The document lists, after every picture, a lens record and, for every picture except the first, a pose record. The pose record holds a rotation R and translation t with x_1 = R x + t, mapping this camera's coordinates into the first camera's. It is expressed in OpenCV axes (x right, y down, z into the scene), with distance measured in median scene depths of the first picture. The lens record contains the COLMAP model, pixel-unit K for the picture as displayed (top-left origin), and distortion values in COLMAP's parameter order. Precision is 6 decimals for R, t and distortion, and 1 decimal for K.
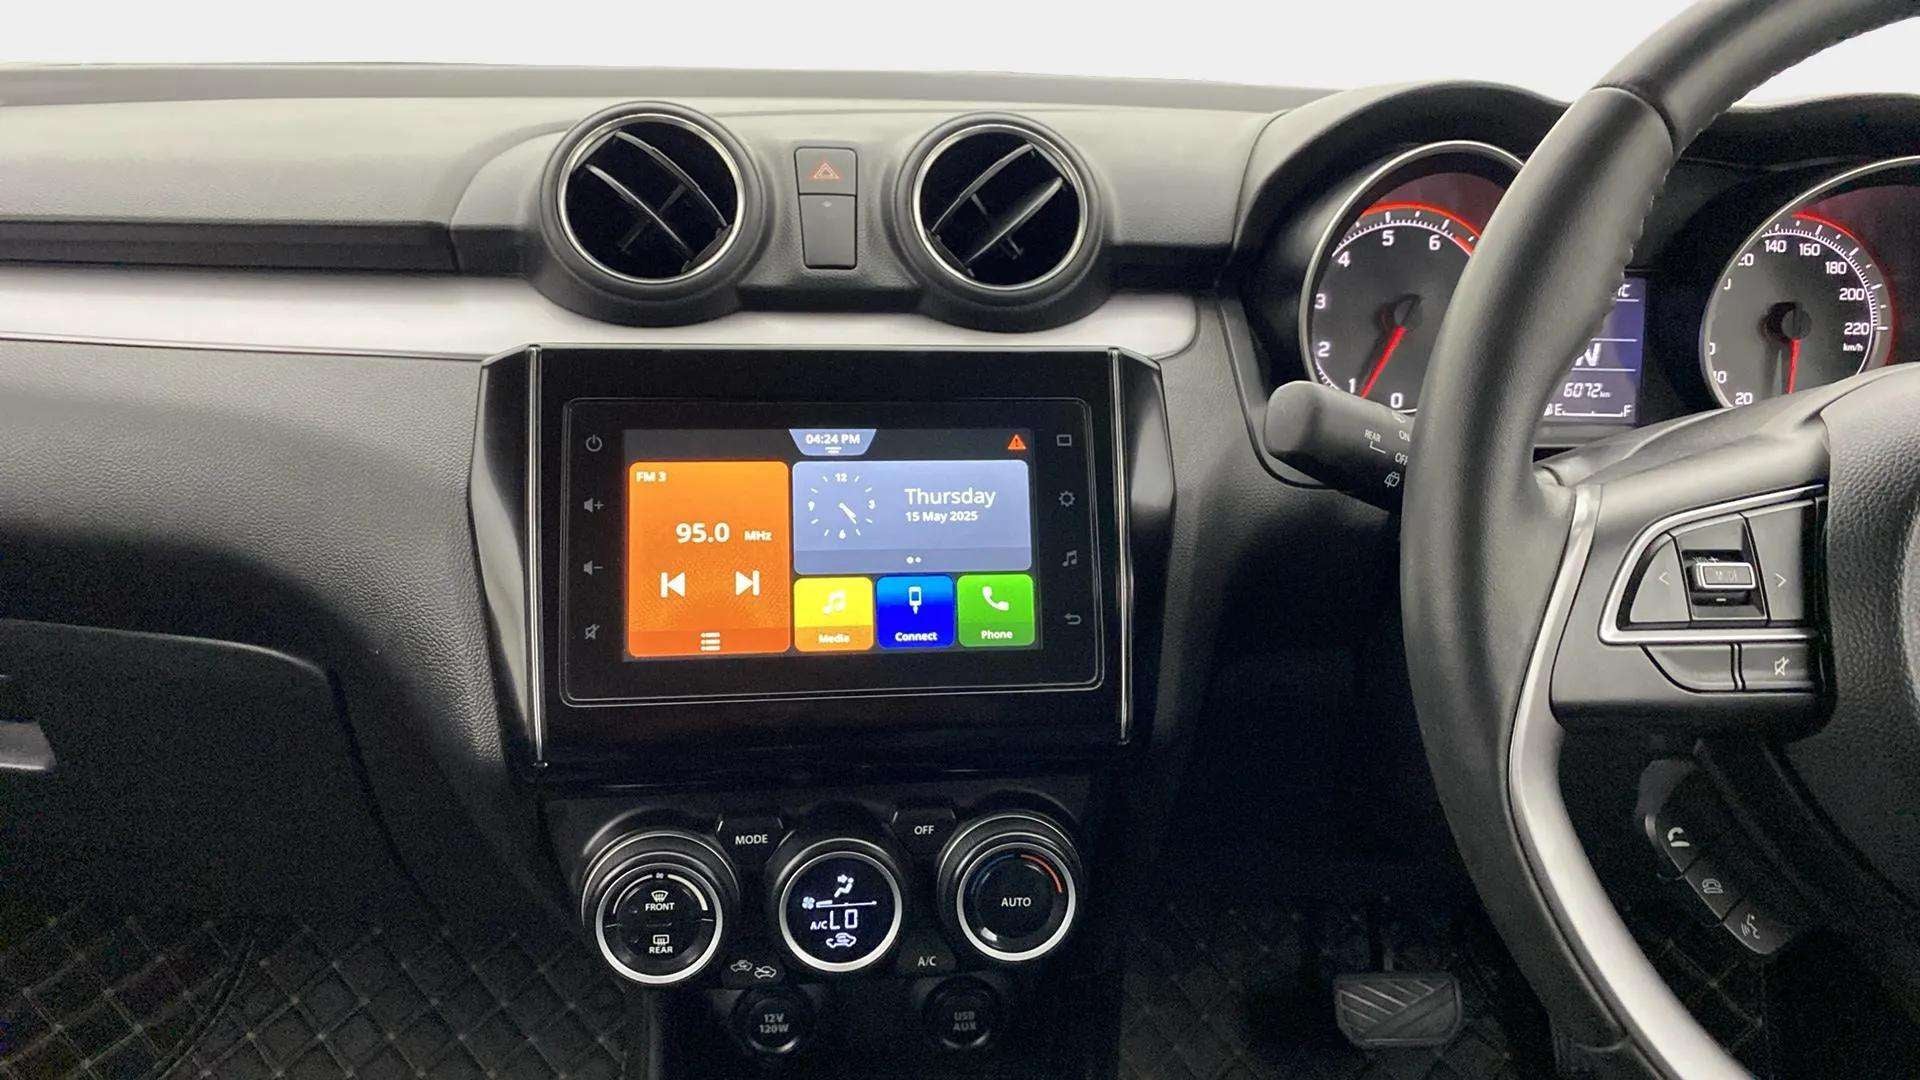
lens RADIAL K [[1429.8, 0, 961.0], [0, 1429.8, 525.3], [0, 0, 1]] dist [0.002878, -0.023737]
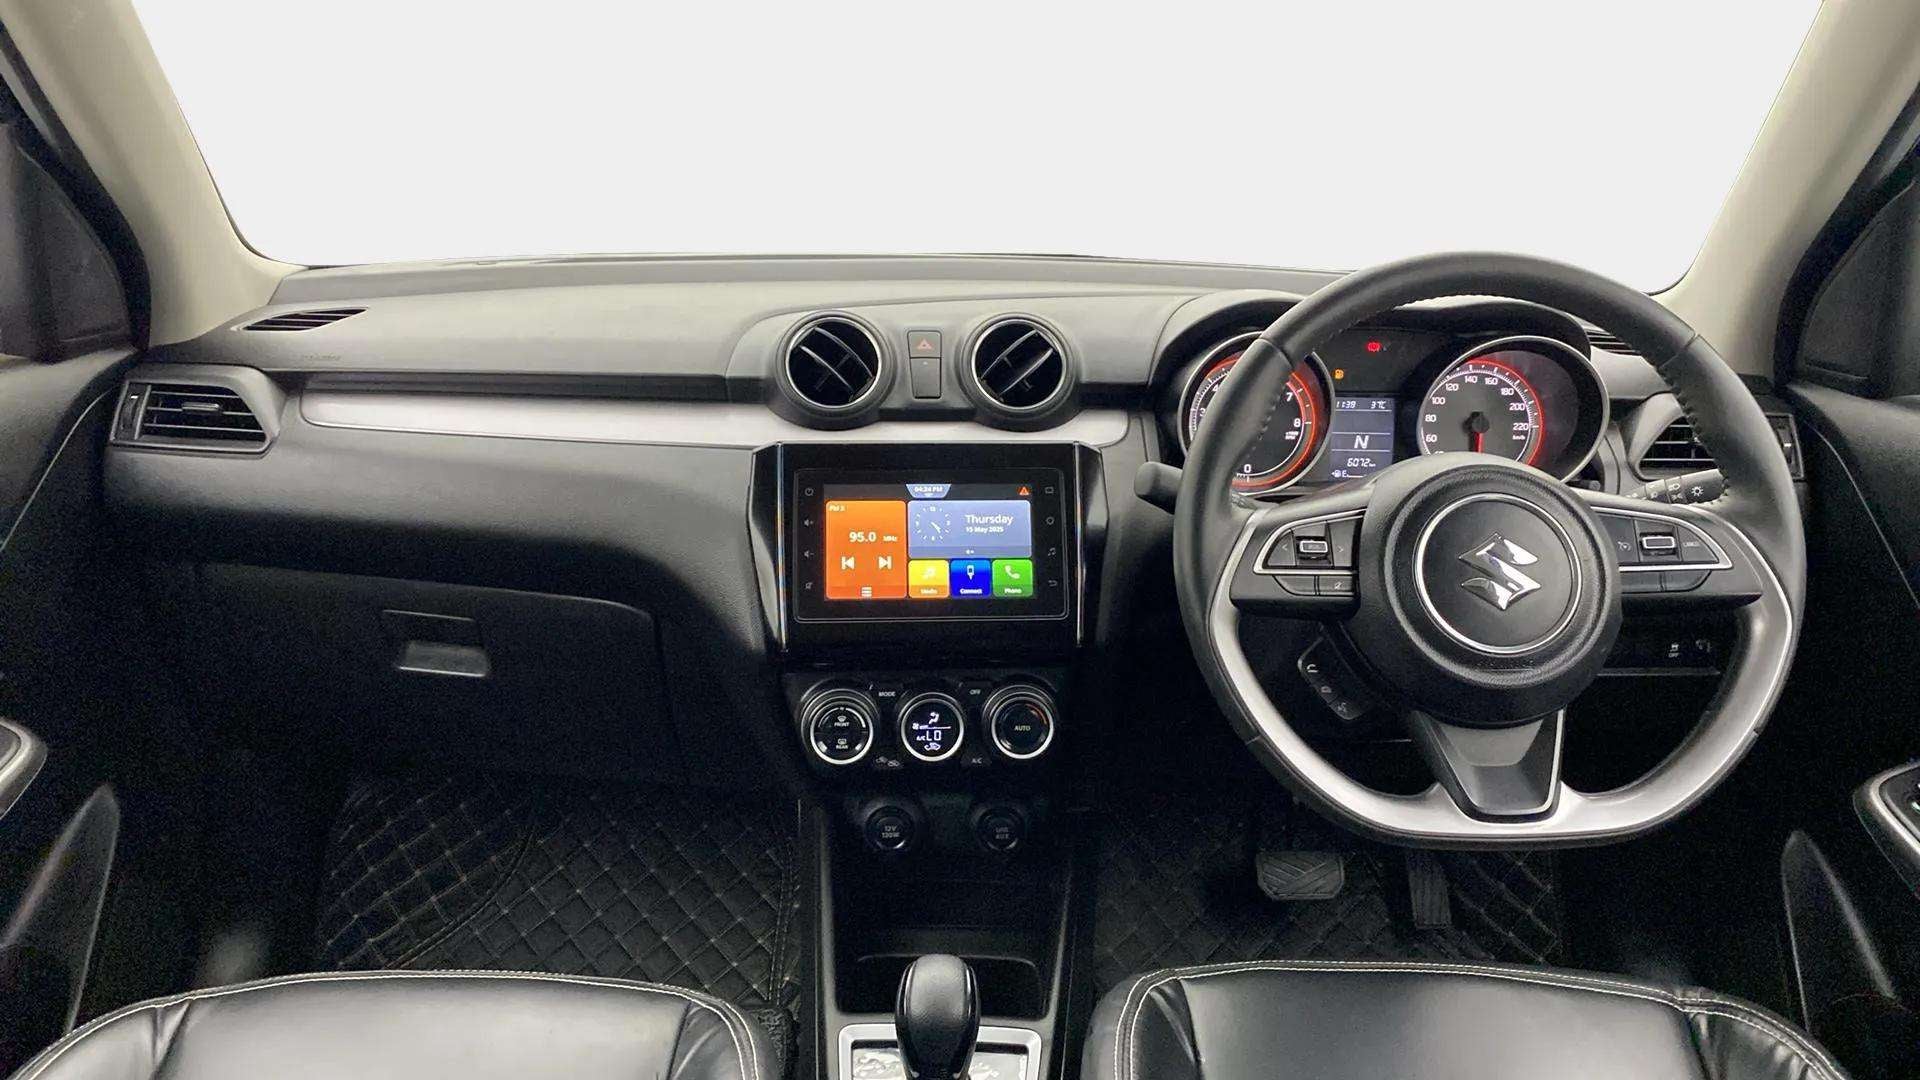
lens RADIAL K [[1509.3, 0, 970.7], [0, 1509.3, 548.0], [0, 0, 1]] dist [0.018835, -0.037632]
pose [[0.998946, 0.002310, -0.045850, 0.060240], [-0.003532, 0.999640, -0.026581, 0.072048], [0.045772, 0.026715, 0.998595, -1.026227]]
